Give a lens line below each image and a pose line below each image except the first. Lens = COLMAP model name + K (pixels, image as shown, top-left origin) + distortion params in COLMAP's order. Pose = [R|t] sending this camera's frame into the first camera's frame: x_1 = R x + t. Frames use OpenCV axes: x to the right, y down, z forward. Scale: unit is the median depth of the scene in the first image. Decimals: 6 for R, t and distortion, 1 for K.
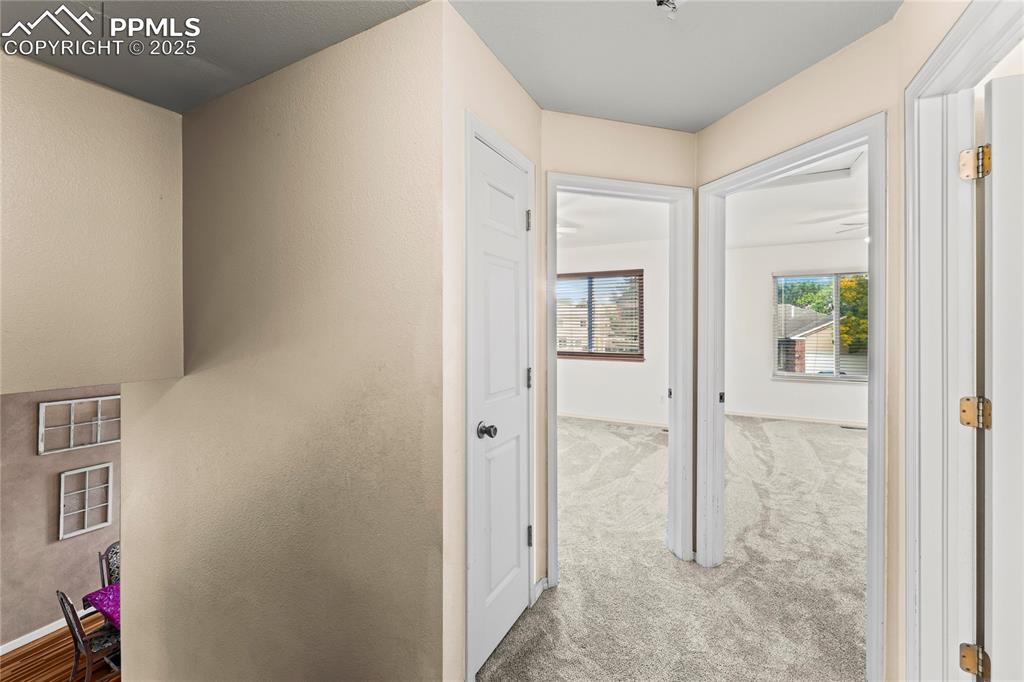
lens RADIAL K [[420.6, 0, 512.0], [0, 420.6, 326.7], [0, 0, 1]] dist [-0.001657, -0.000171]
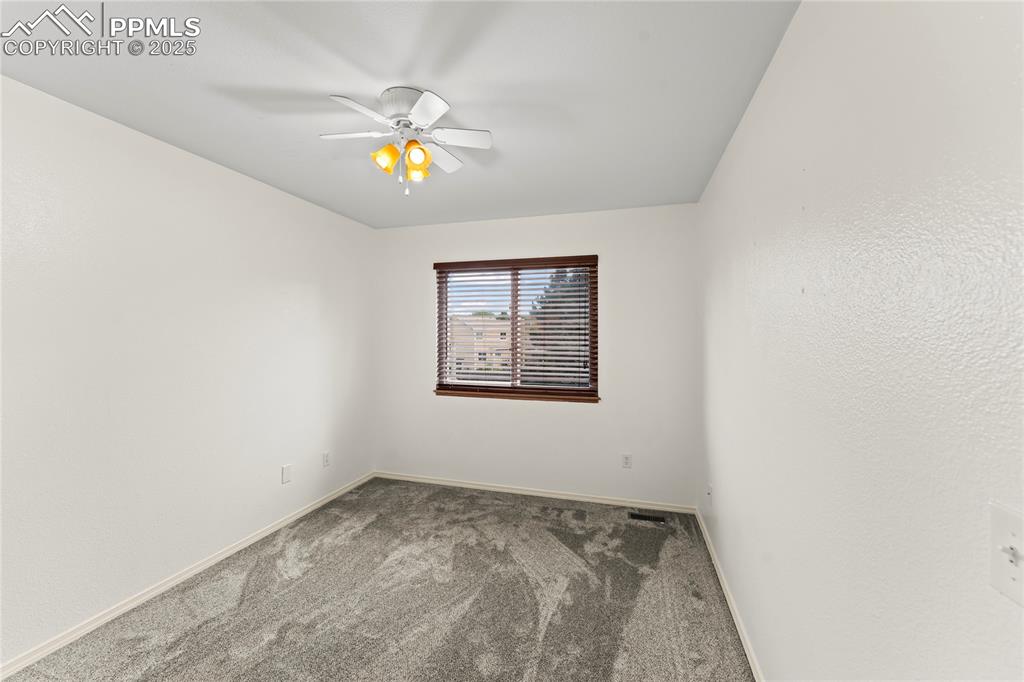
lens RADIAL K [[420.6, 0, 512.0], [0, 420.6, 326.7], [0, 0, 1]] dist [-0.001657, -0.000171]
pose [[0.982498, 0.006184, 0.186170, 0.068785], [-0.001513, 0.999681, -0.025224, -0.014013], [-0.186266, 0.024501, 0.982194, 0.403521]]
